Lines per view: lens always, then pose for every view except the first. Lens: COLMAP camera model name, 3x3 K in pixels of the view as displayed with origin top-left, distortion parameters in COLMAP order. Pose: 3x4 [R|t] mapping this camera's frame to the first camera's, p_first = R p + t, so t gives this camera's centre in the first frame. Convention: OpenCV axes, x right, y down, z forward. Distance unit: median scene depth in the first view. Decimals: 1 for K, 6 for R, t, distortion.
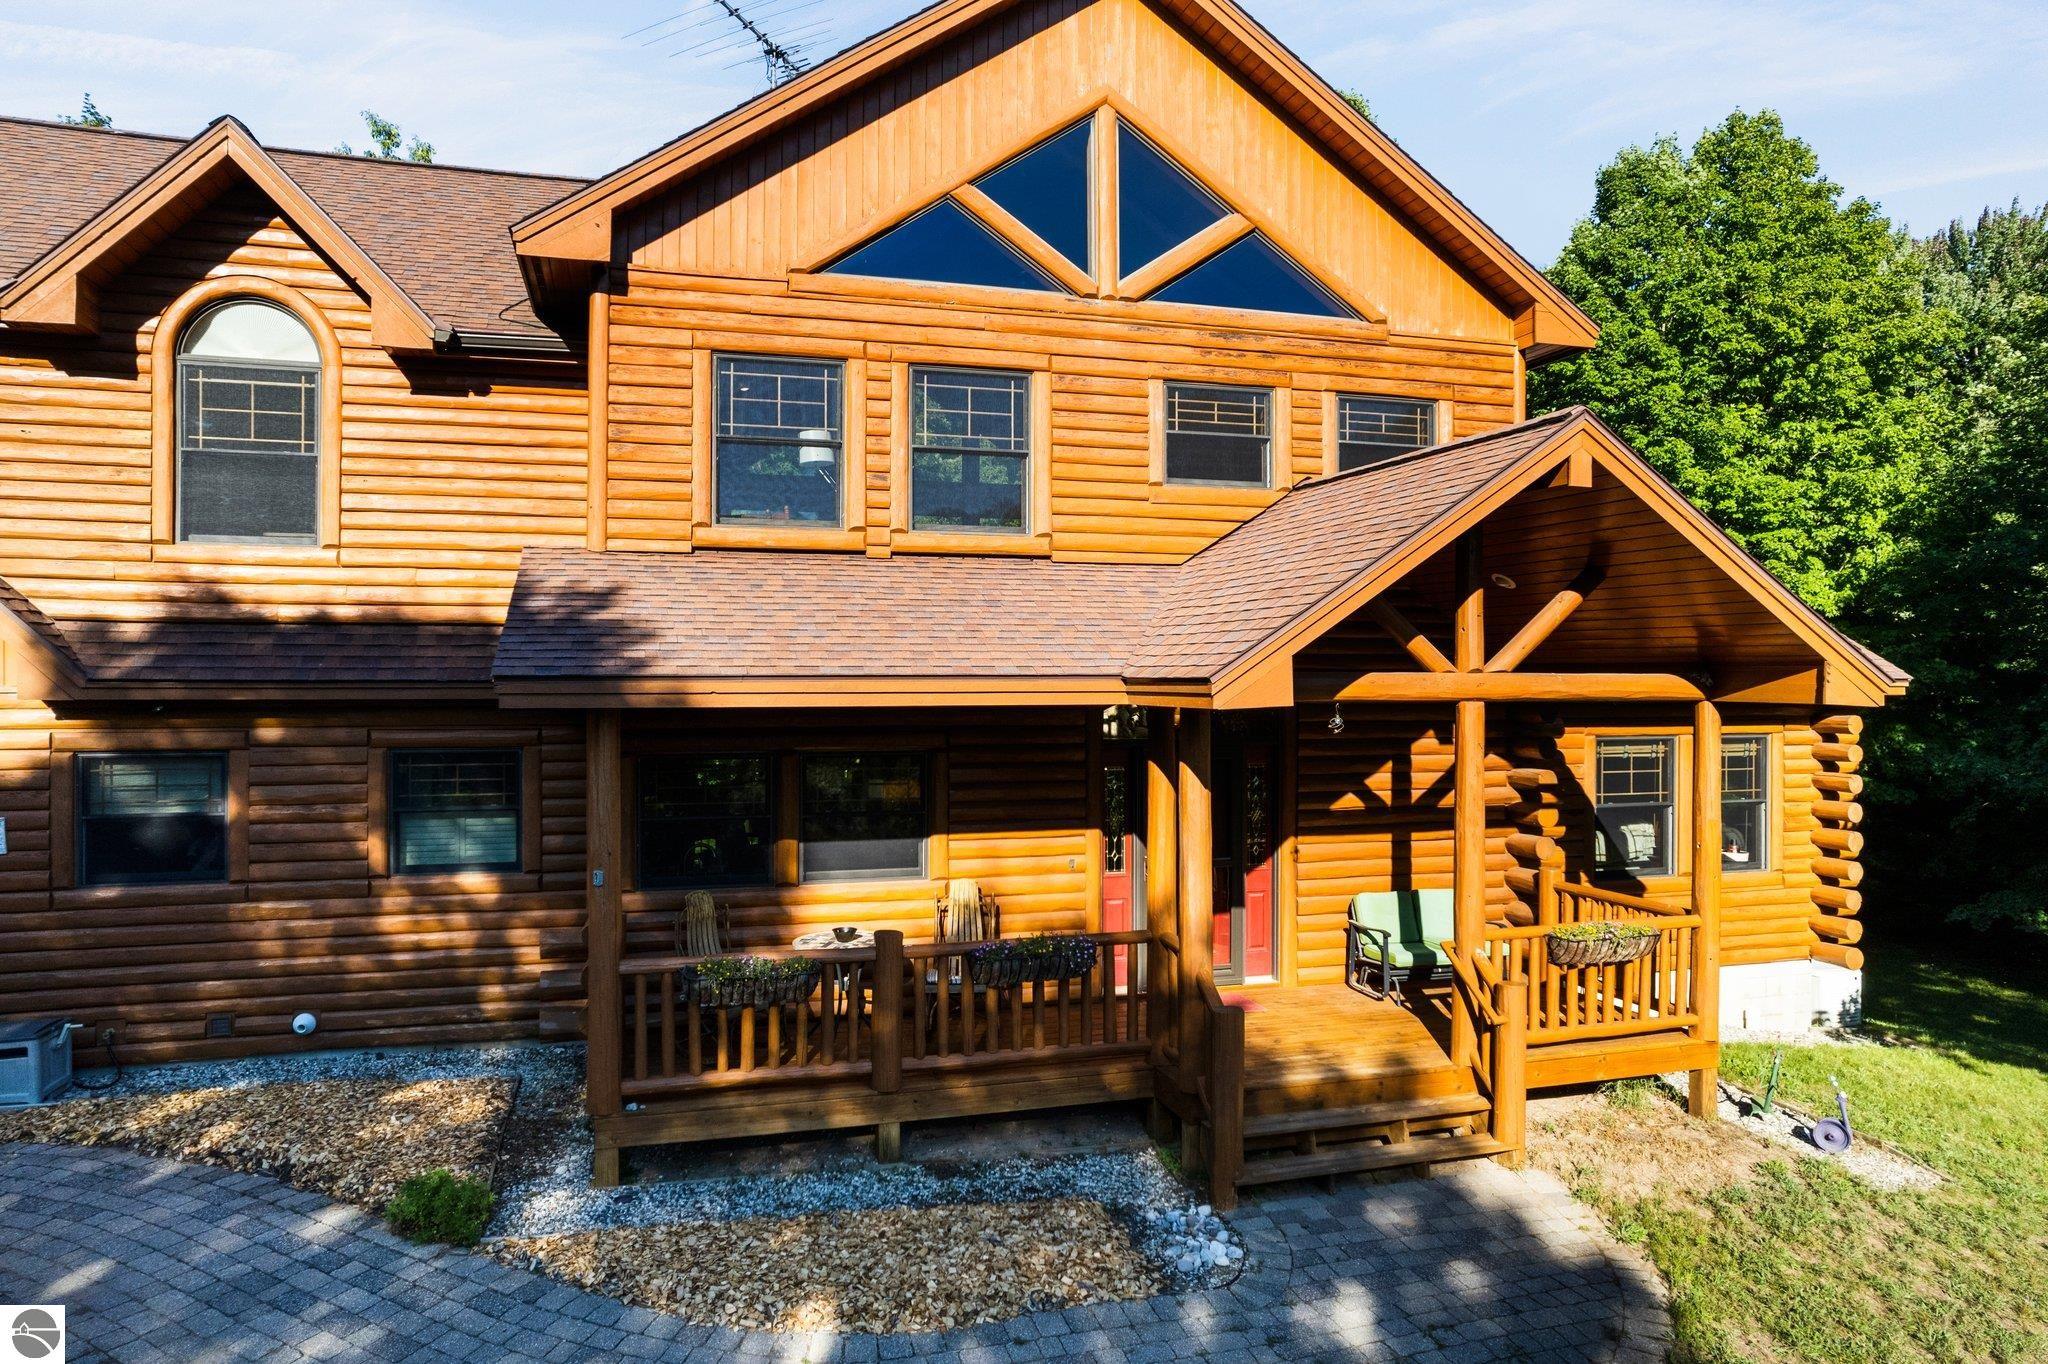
lens RADIAL K [[1327.9, 0, 1035.8], [0, 1327.9, 677.7], [0, 0, 1]] dist [-0.060379, 0.052926]
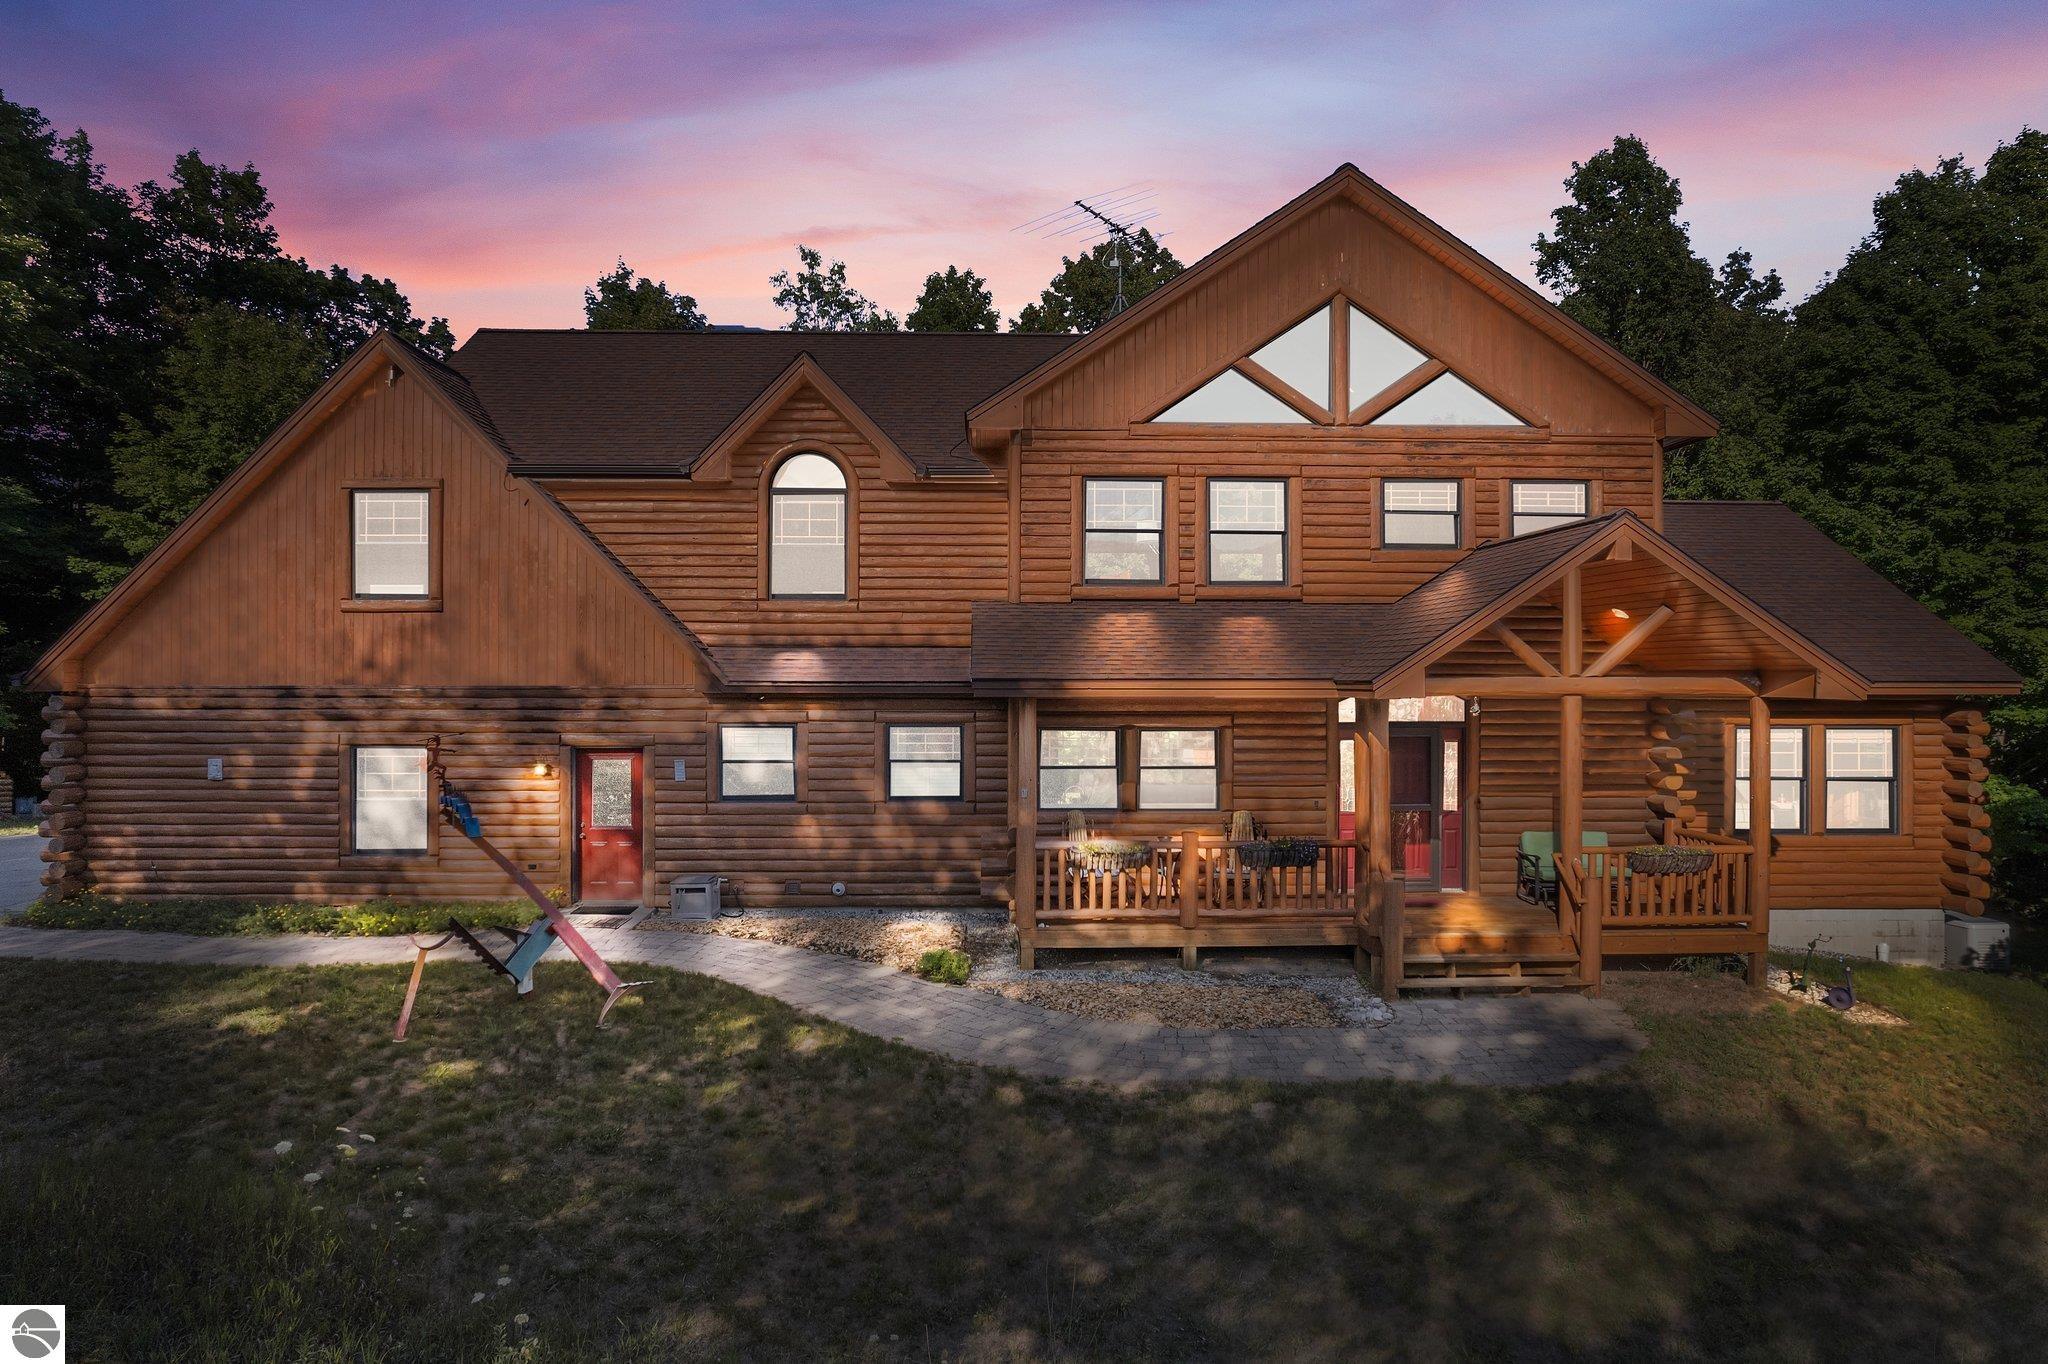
lens RADIAL K [[1327.9, 0, 1005.7], [0, 1327.9, 679.3], [0, 0, 1]] dist [-0.060379, 0.052926]
pose [[0.963896, 0.000725, -0.266276, 0.090807], [-0.000857, 1.000000, -0.000379, -0.000577], [0.266276, 0.000593, 0.963897, -0.557453]]
